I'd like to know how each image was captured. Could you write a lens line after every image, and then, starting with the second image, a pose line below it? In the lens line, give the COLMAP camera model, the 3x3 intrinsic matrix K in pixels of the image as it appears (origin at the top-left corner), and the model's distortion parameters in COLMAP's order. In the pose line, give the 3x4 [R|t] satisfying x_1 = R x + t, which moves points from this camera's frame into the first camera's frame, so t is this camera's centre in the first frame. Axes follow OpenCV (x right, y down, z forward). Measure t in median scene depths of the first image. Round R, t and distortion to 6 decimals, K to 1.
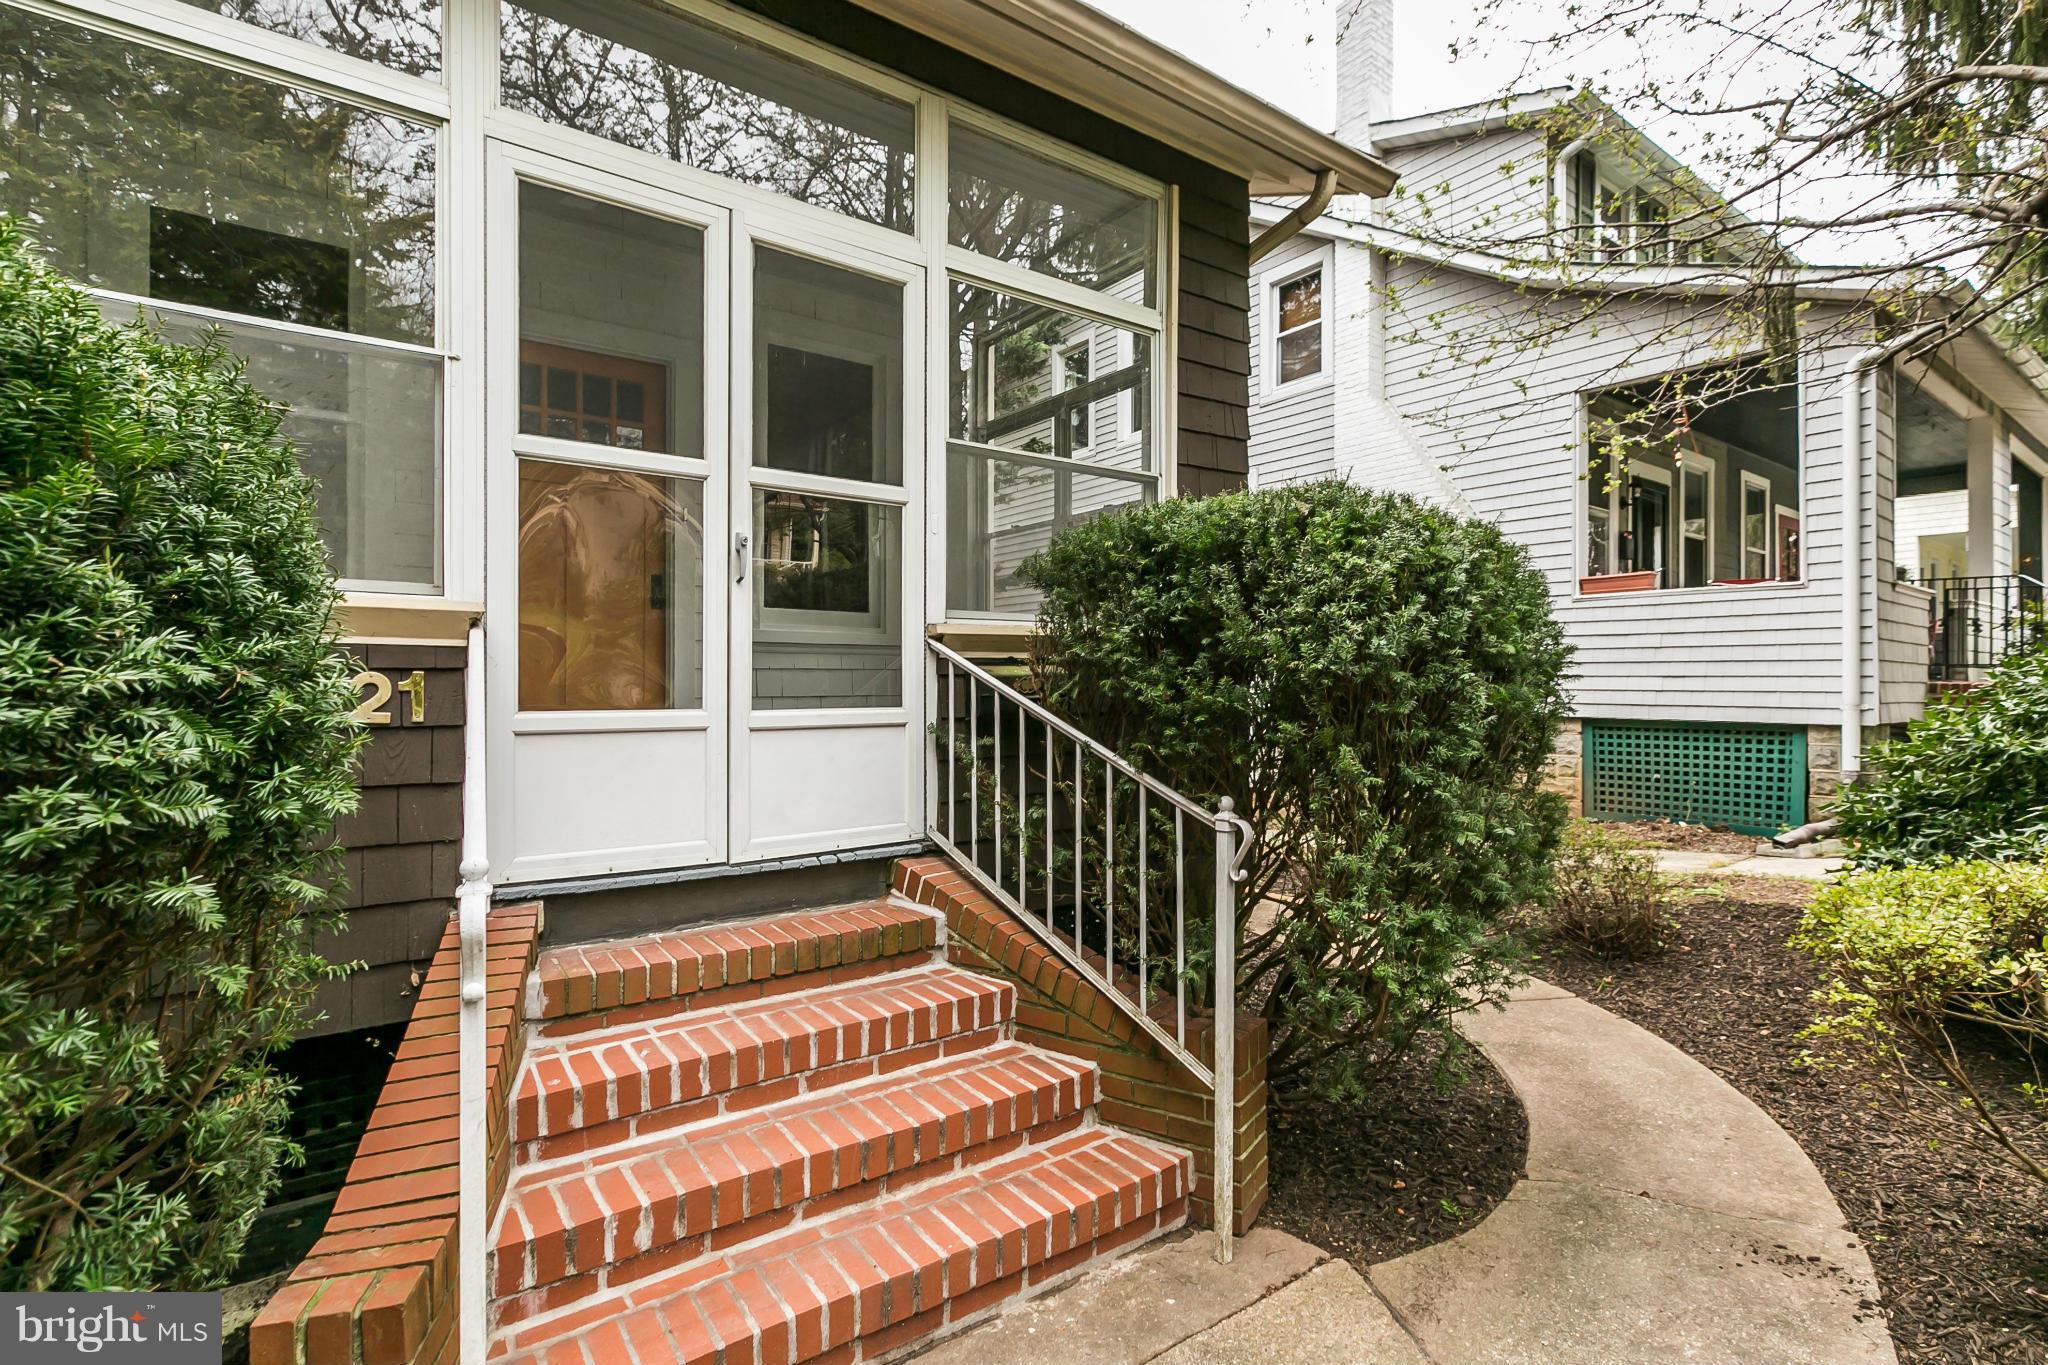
lens RADIAL K [[936.4, 0, 1023.6], [0, 936.4, 677.5], [0, 0, 1]] dist [-0.000342, -0.000366]
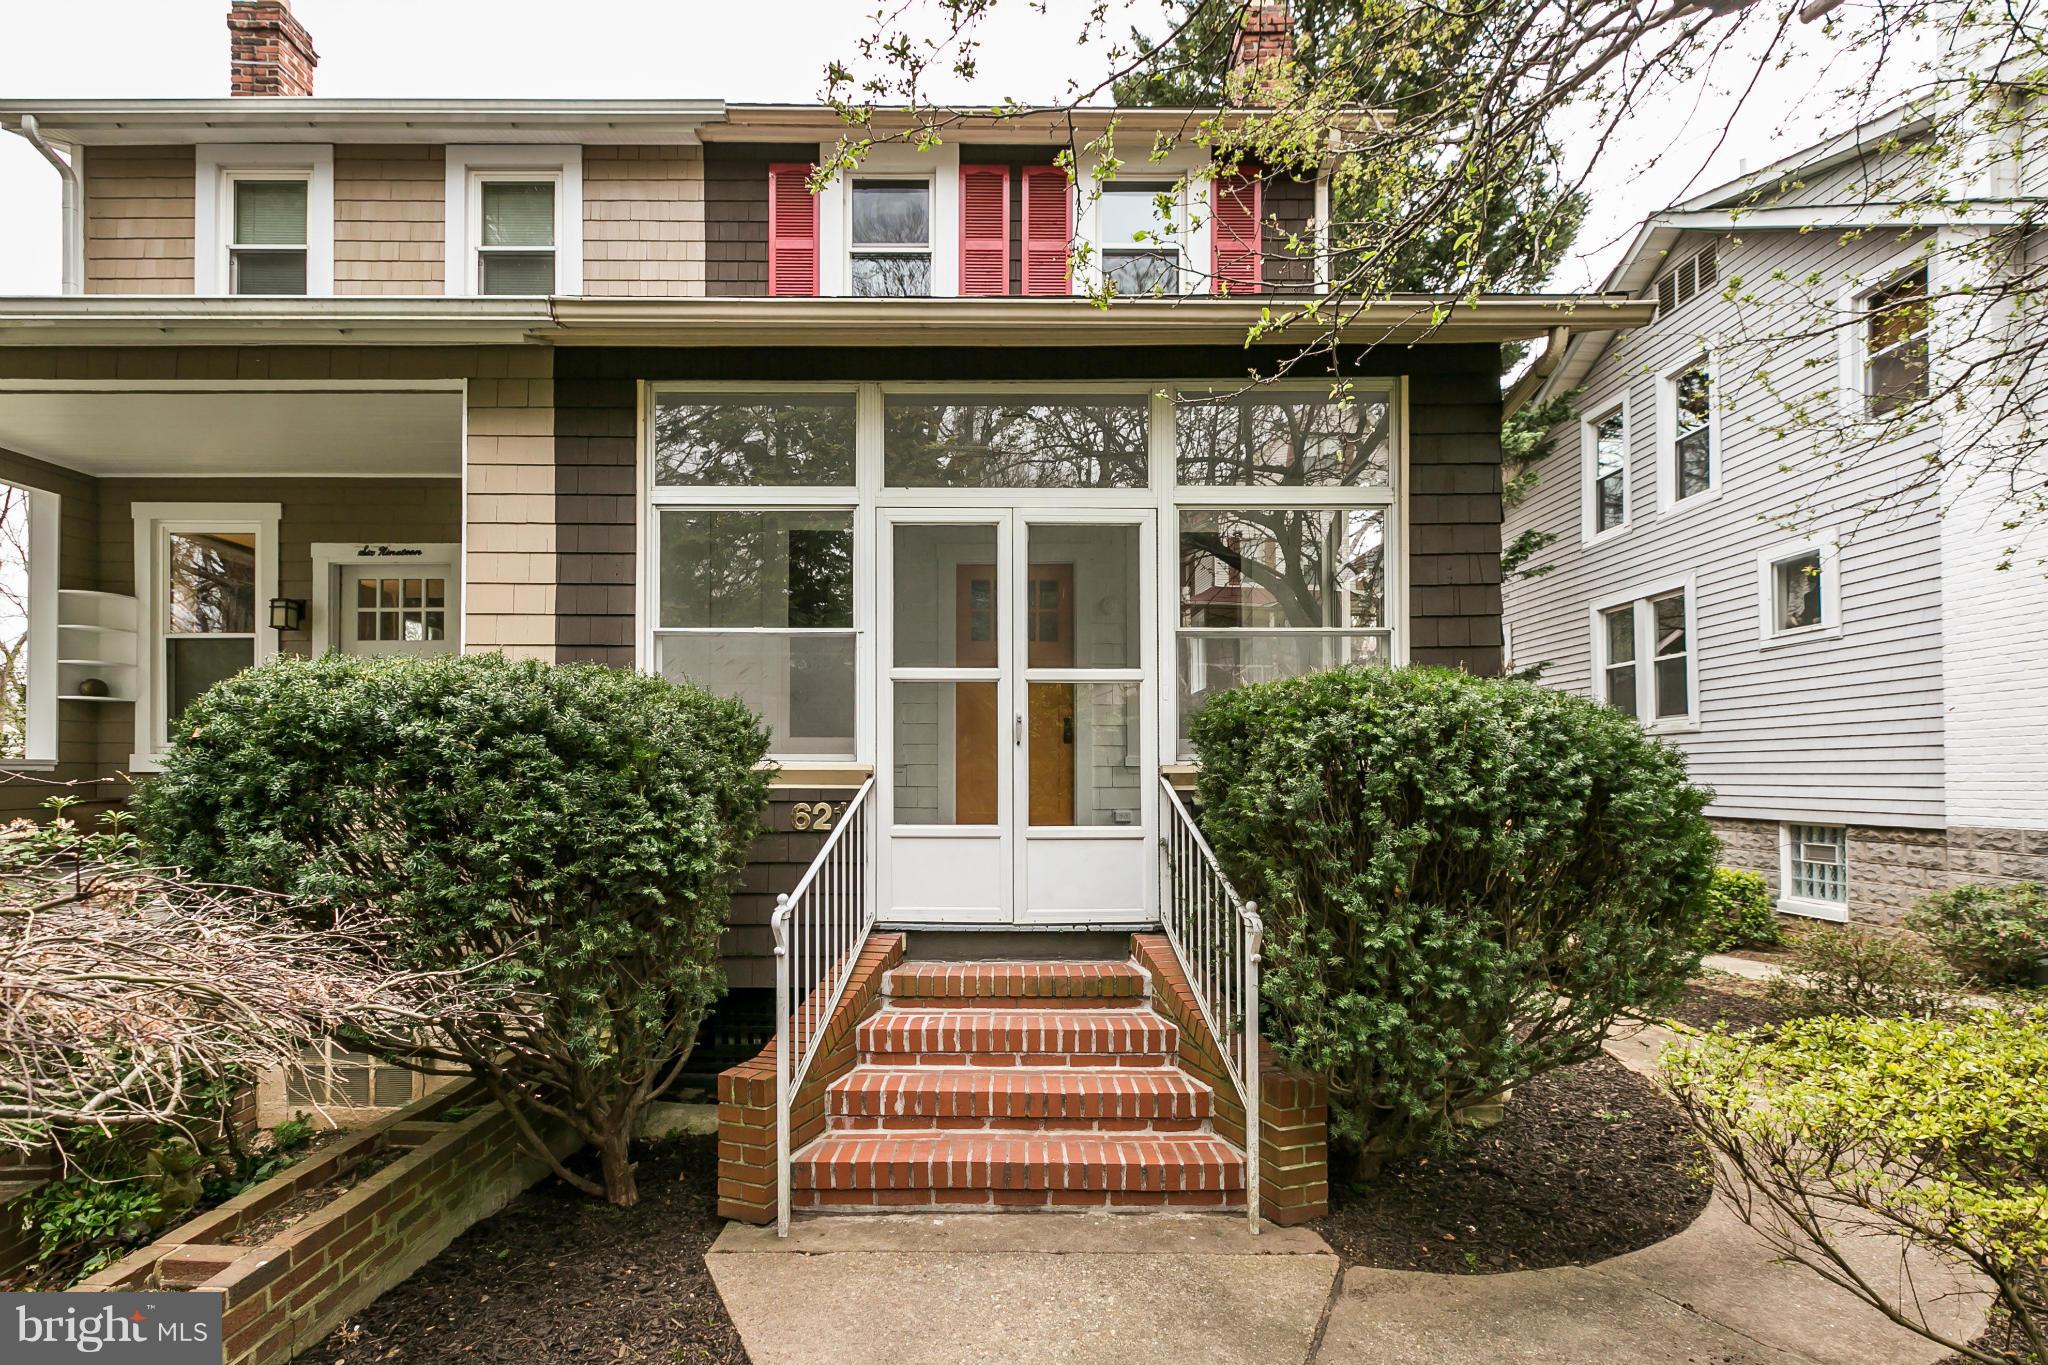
lens RADIAL K [[927.7, 0, 1023.1], [0, 927.7, 769.1], [0, 0, 1]] dist [-0.001439, 0.000158]
pose [[0.826574, -0.004386, -0.562812, 0.667639], [0.001417, 0.999983, -0.005712, -0.059667], [0.562827, 0.003924, 0.826565, -0.321416]]
